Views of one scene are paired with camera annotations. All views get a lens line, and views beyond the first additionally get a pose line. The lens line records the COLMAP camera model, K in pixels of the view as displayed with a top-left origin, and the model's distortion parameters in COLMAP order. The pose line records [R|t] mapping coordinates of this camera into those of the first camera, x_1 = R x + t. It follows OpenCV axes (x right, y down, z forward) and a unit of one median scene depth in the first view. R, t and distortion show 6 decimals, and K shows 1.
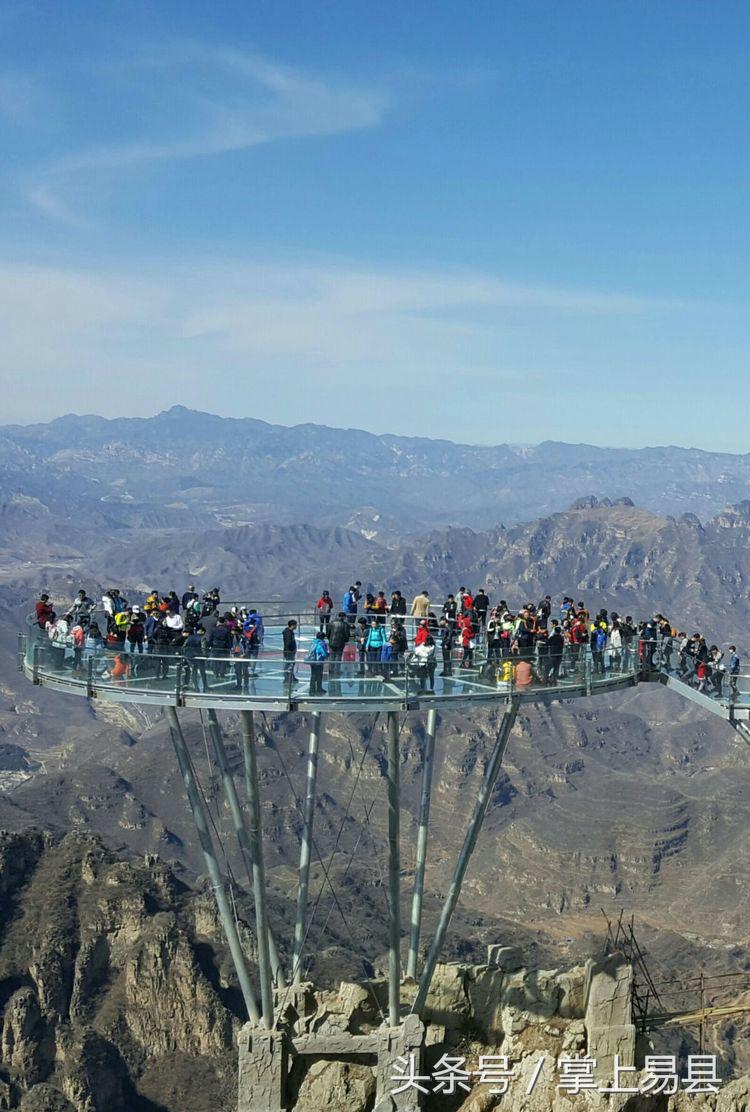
lens RADIAL K [[1386.6, 0, 375.0], [0, 1386.6, 556.0], [0, 0, 1]] dist [-0.006458, -0.040223]
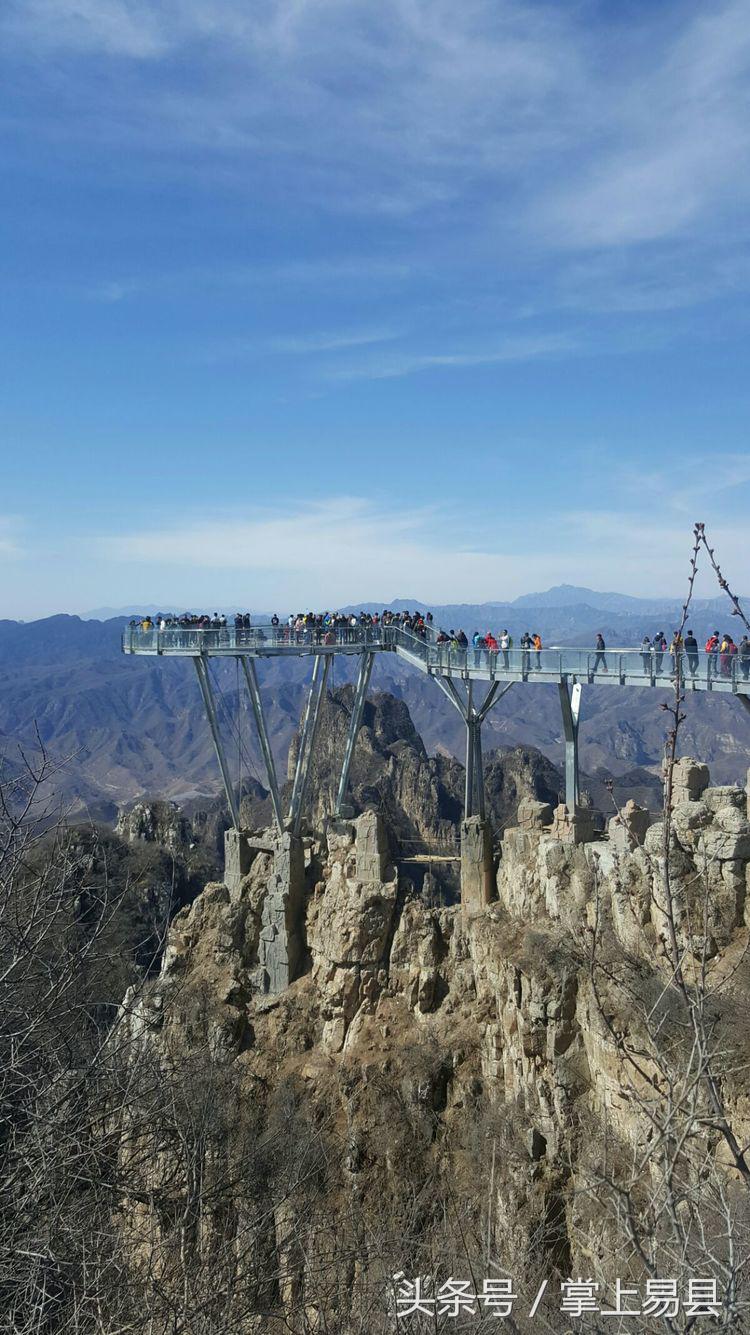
lens RADIAL K [[1019.2, 0, 375.0], [0, 1019.2, 667.5], [0, 0, 1]] dist [0.144689, -0.220456]
pose [[0.673443, -0.019270, -0.738988, 2.368825], [-0.000627, 0.999645, -0.026638, 0.309273], [0.739239, 0.018402, 0.673191, 0.326428]]
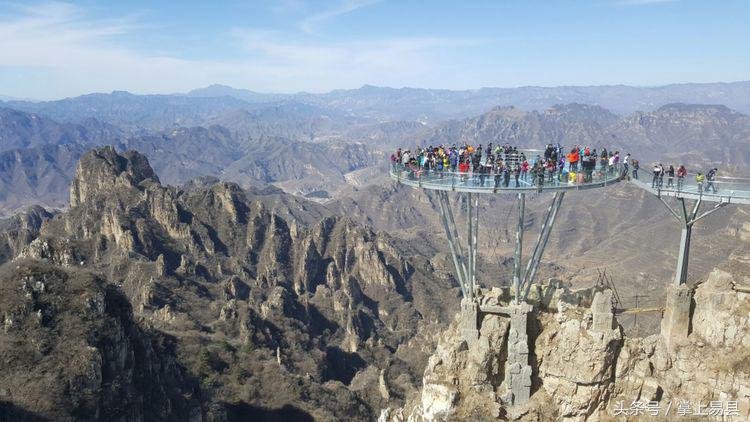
lens RADIAL K [[543.2, 0, 376.0], [0, 543.2, 225.8], [0, 0, 1]] dist [0.112647, -0.191897]
pose [[0.921923, 0.030908, -0.386138, 0.365386], [0.028937, 0.988532, 0.148214, 0.026748], [0.386291, -0.147816, 0.910456, -0.175253]]
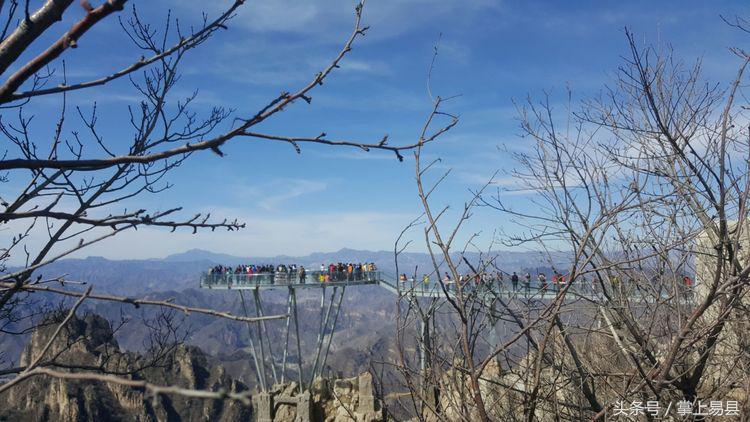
lens RADIAL K [[557.6, 0, 375.0], [0, 557.6, 211.0], [0, 0, 1]] dist [-0.008362, -0.005468]
pose [[0.938070, -0.094330, -0.333357, 1.376948], [0.040971, 0.985672, -0.163622, 0.288225], [0.344015, 0.139830, 0.928494, -0.458526]]
